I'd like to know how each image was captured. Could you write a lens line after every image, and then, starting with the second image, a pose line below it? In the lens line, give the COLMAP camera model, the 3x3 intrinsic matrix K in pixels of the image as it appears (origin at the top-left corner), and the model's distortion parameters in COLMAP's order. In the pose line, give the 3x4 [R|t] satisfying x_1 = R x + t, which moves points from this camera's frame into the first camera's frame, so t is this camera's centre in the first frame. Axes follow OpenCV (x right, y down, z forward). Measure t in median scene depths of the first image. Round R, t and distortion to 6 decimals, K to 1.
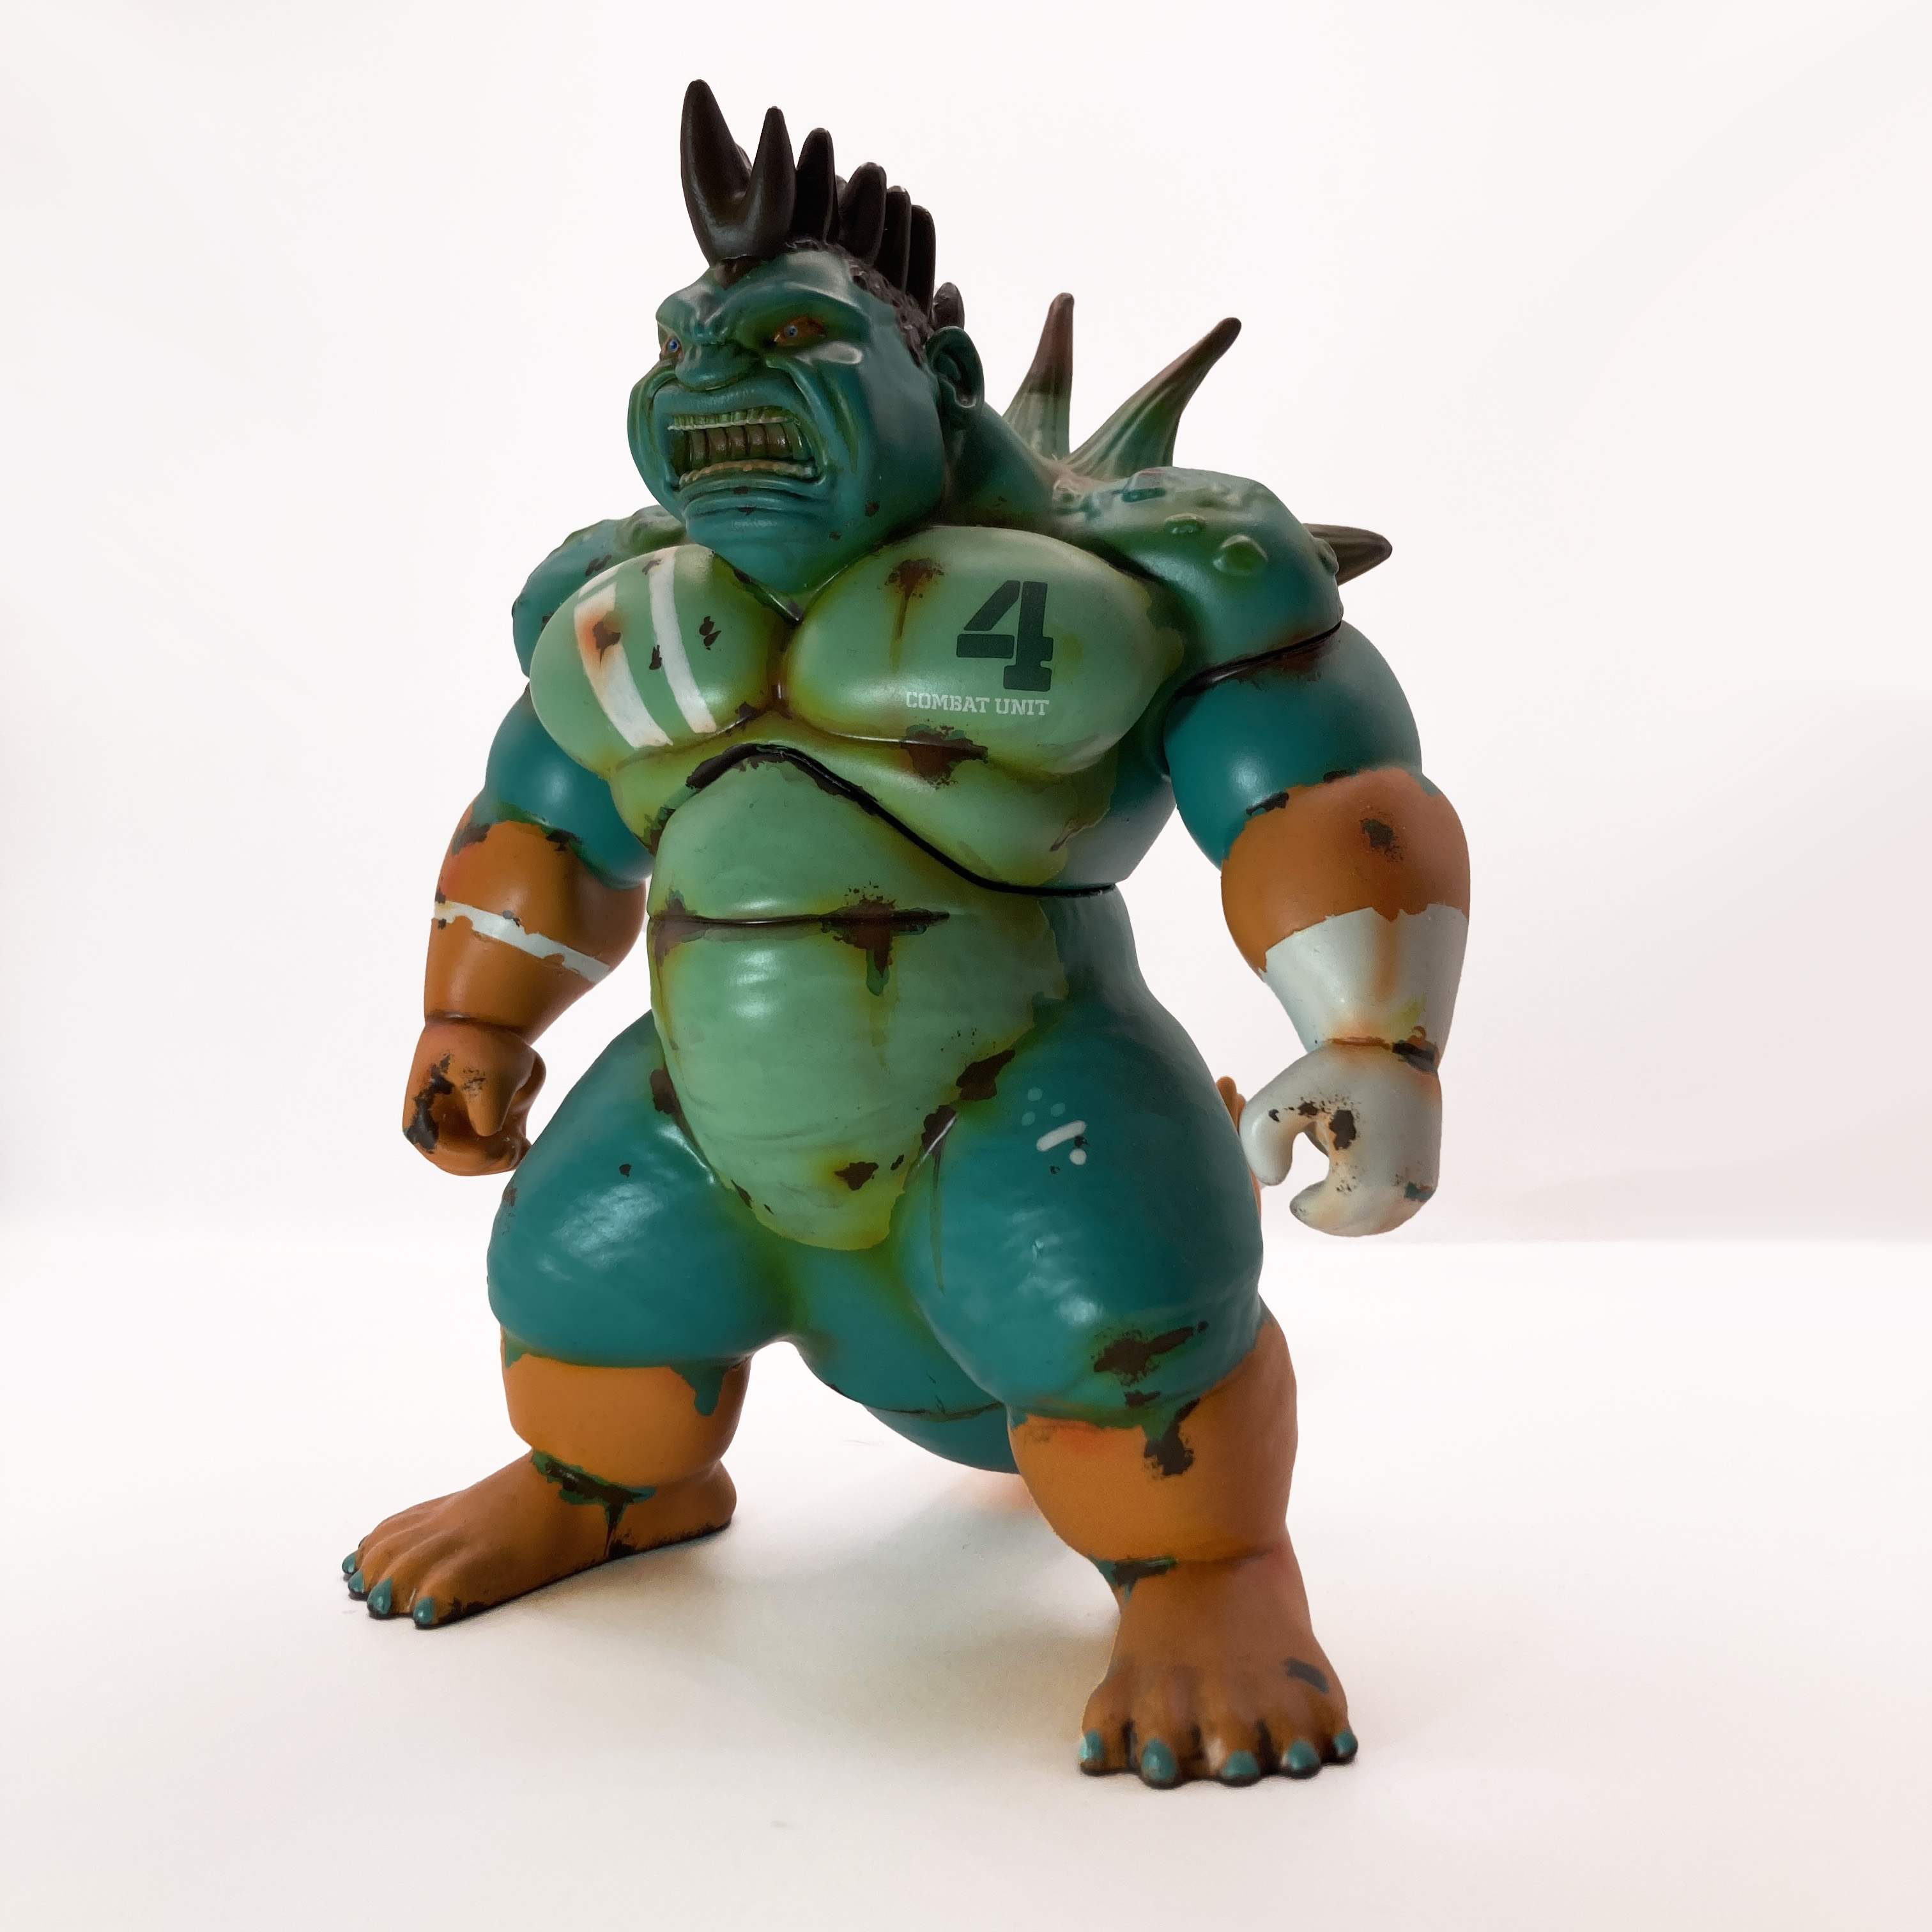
lens RADIAL K [[2094.7, 0, 966.0], [0, 2094.7, 966.0], [0, 0, 1]] dist [0.203892, -0.668704]
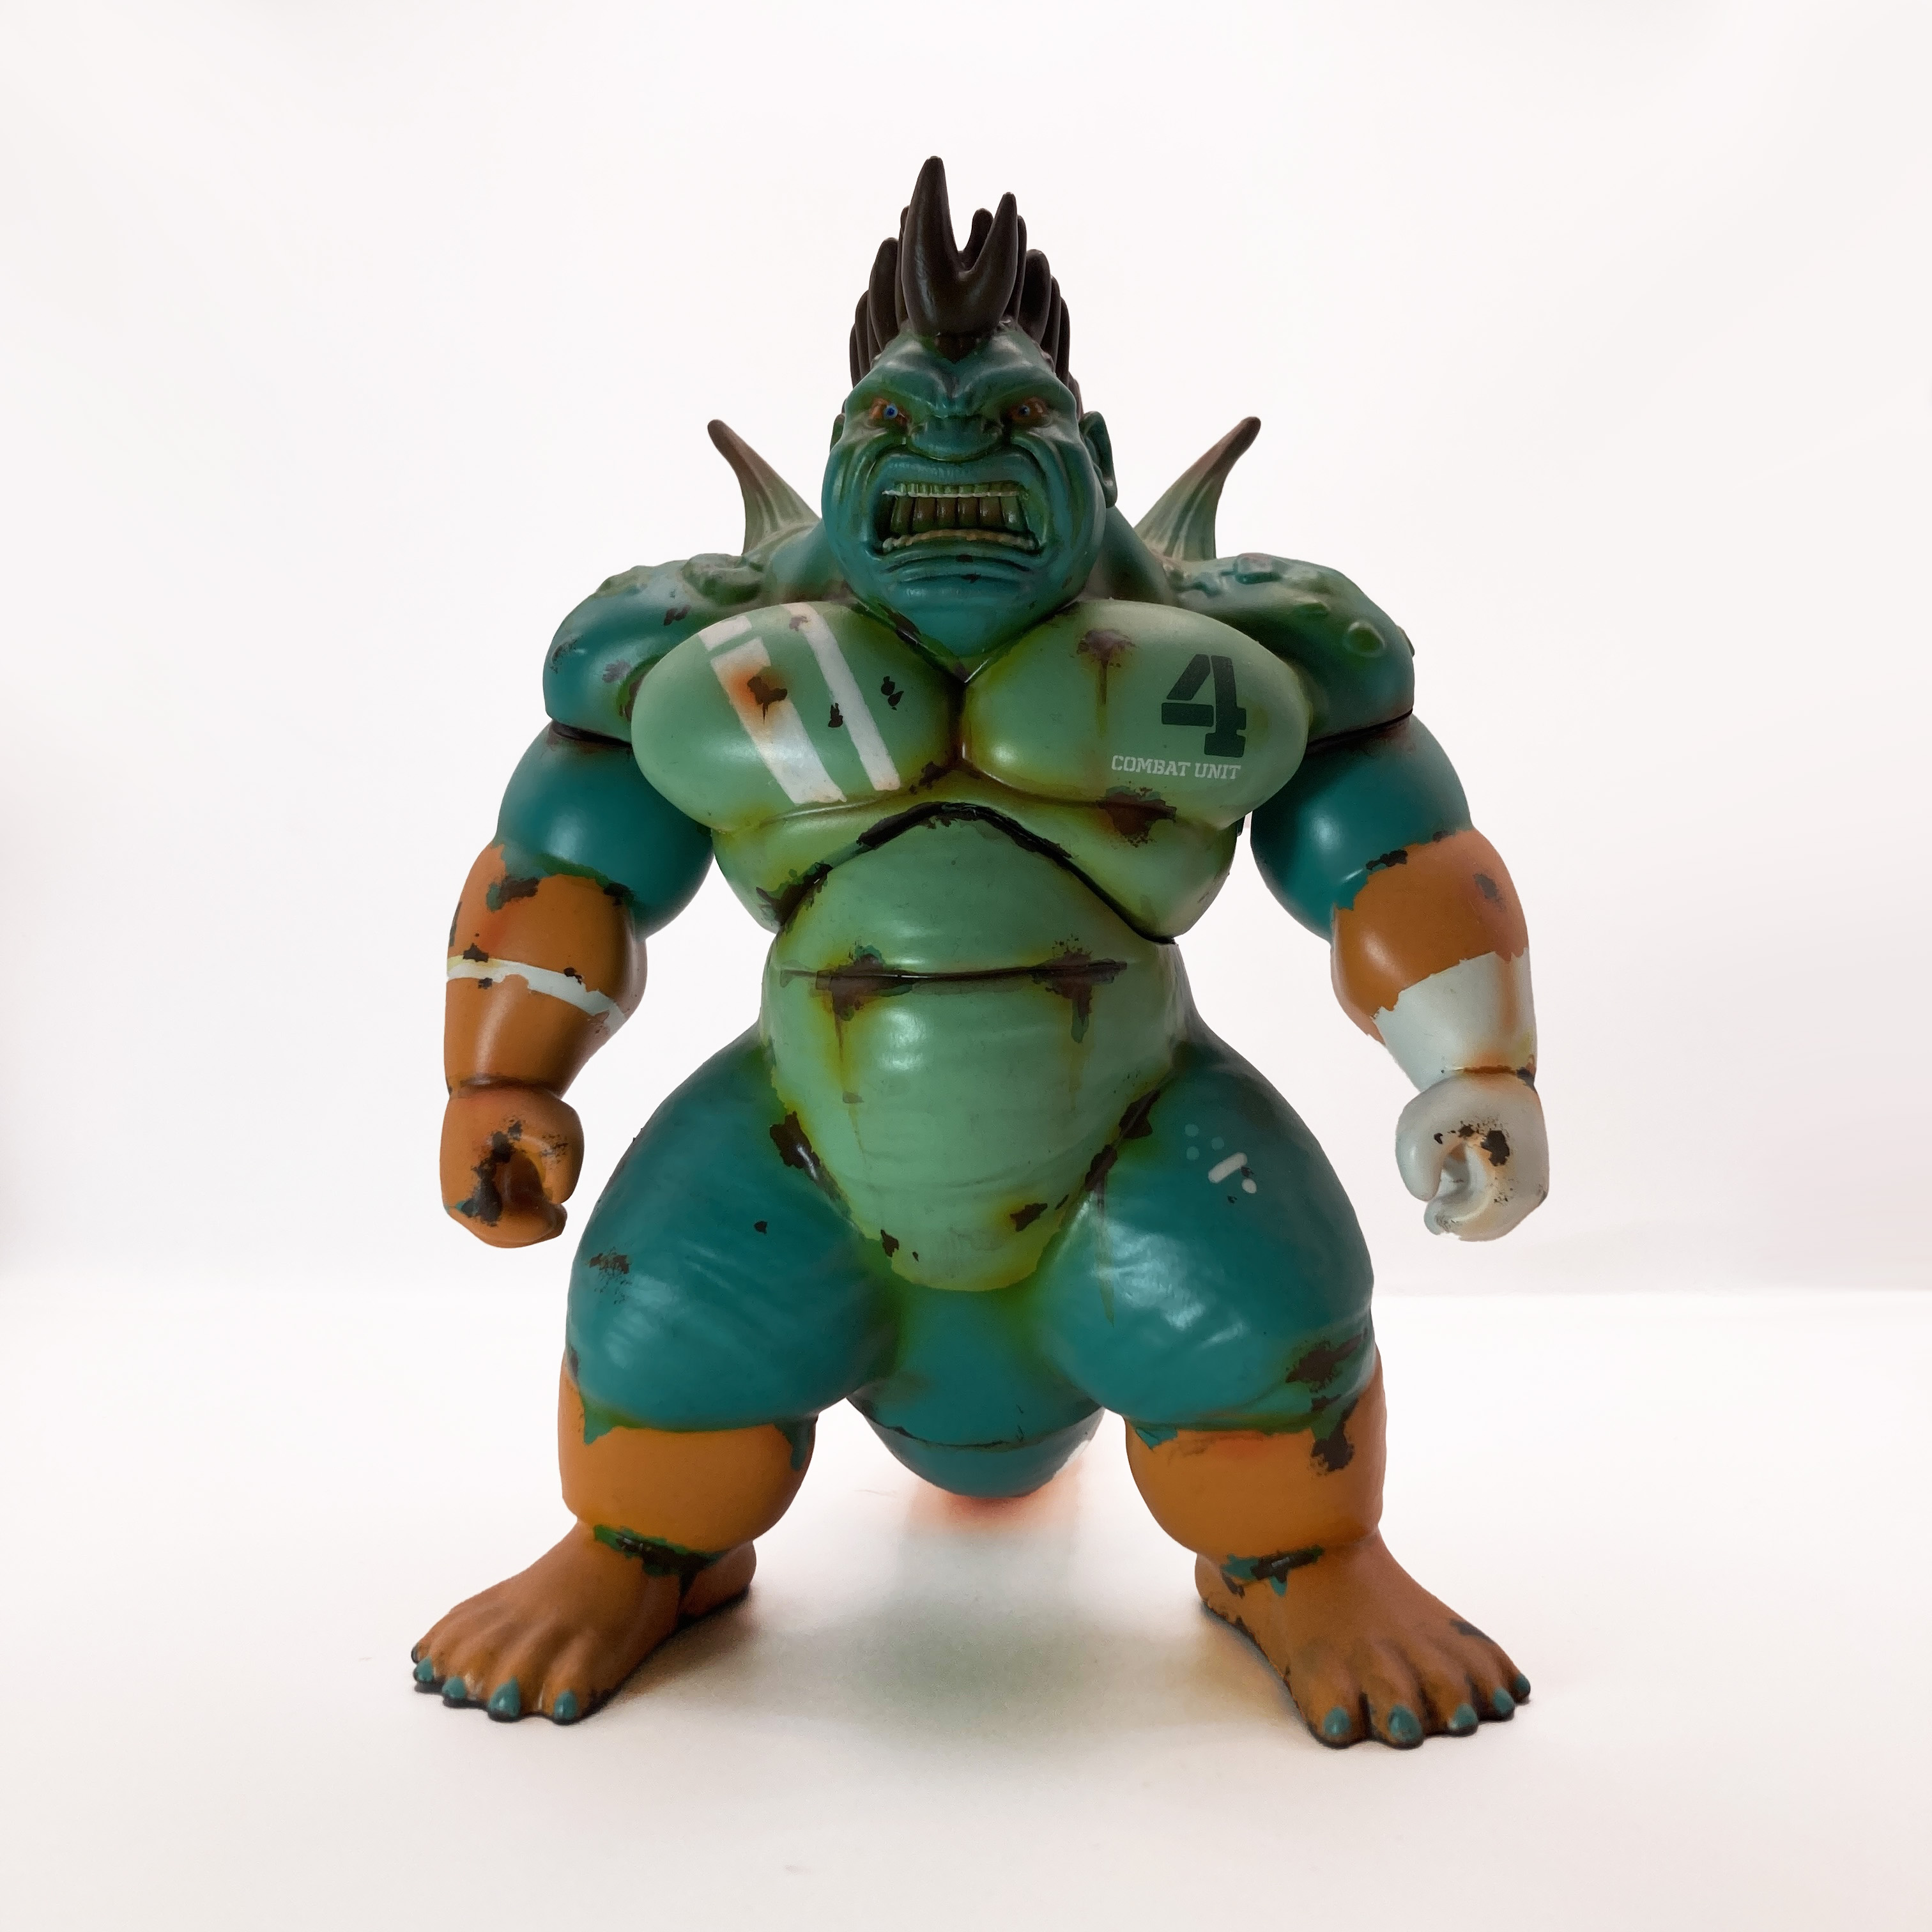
lens RADIAL K [[2094.7, 0, 966.0], [0, 2094.7, 966.0], [0, 0, 1]] dist [0.203892, -0.668704]
pose [[0.923282, -0.019675, 0.383618, -0.491925], [0.024850, 0.999655, -0.008538, -0.016679], [-0.383318, 0.017416, 0.923452, 0.050773]]
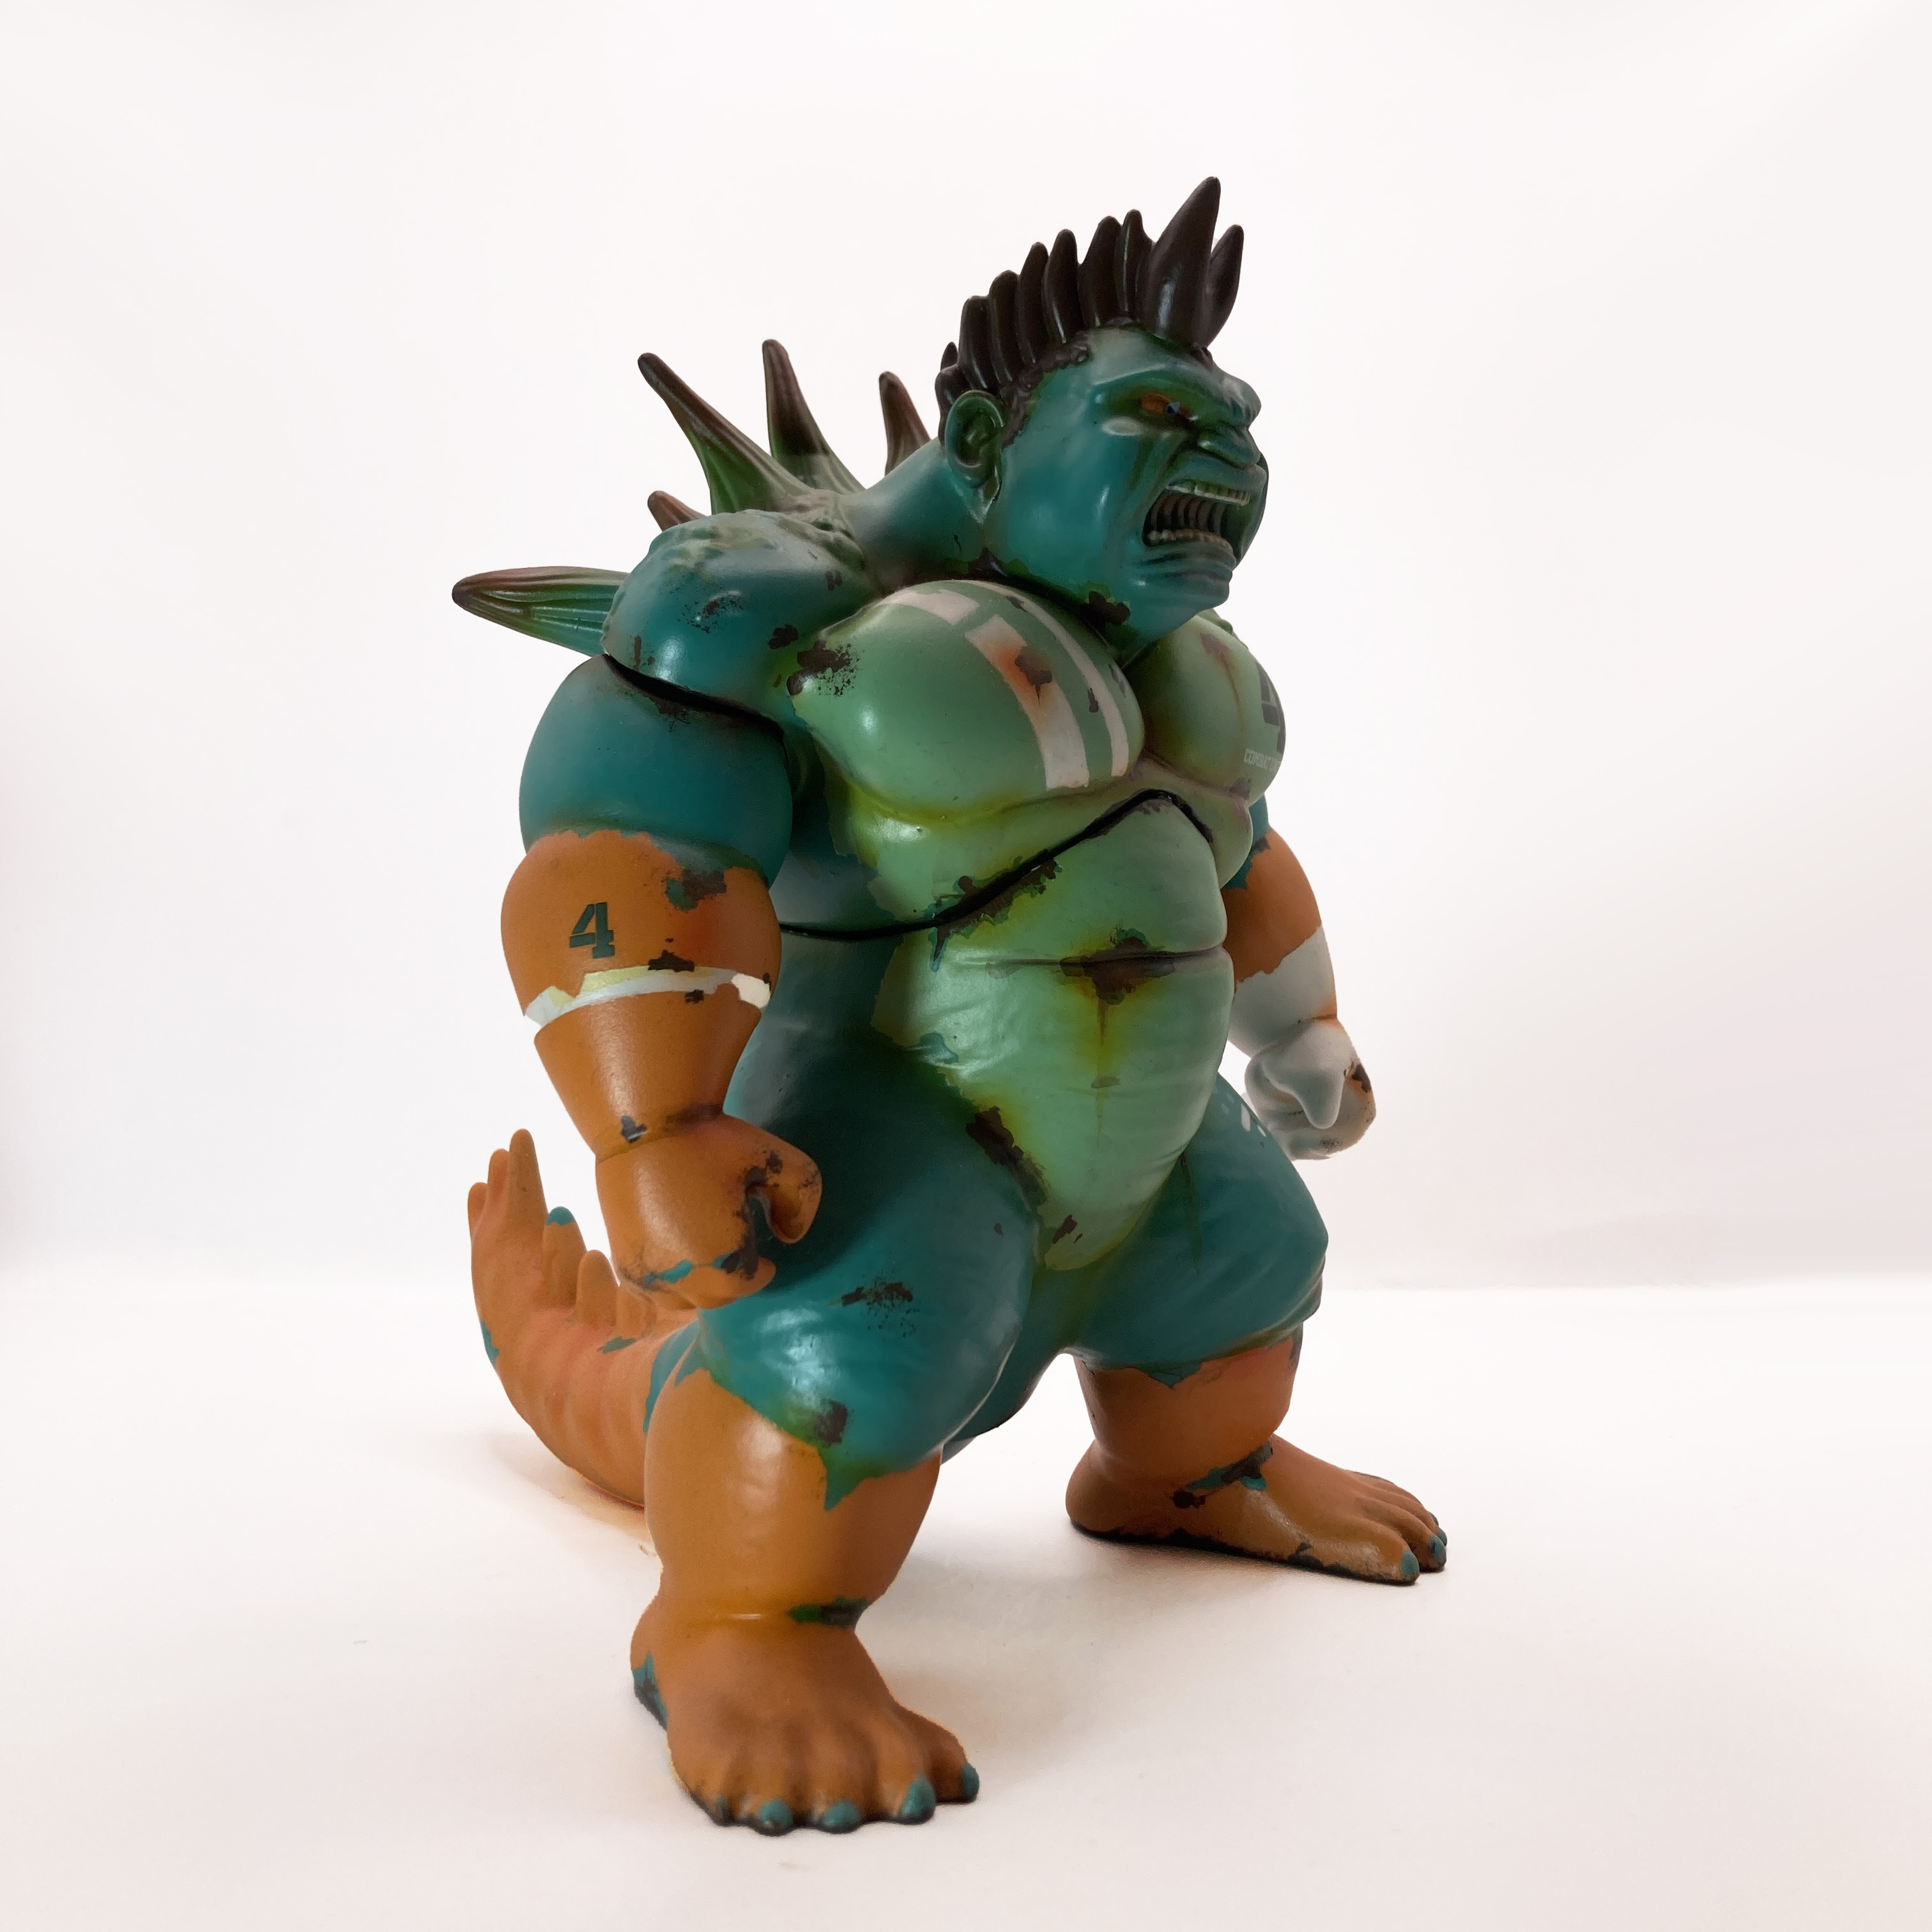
lens RADIAL K [[2094.7, 0, 966.0], [0, 2094.7, 966.0], [0, 0, 1]] dist [0.203892, -0.668704]
pose [[0.267789, -0.048806, 0.962241, -1.172403], [0.077596, 0.996564, 0.028952, -0.055027], [-0.960348, 0.066913, 0.270656, 0.818478]]
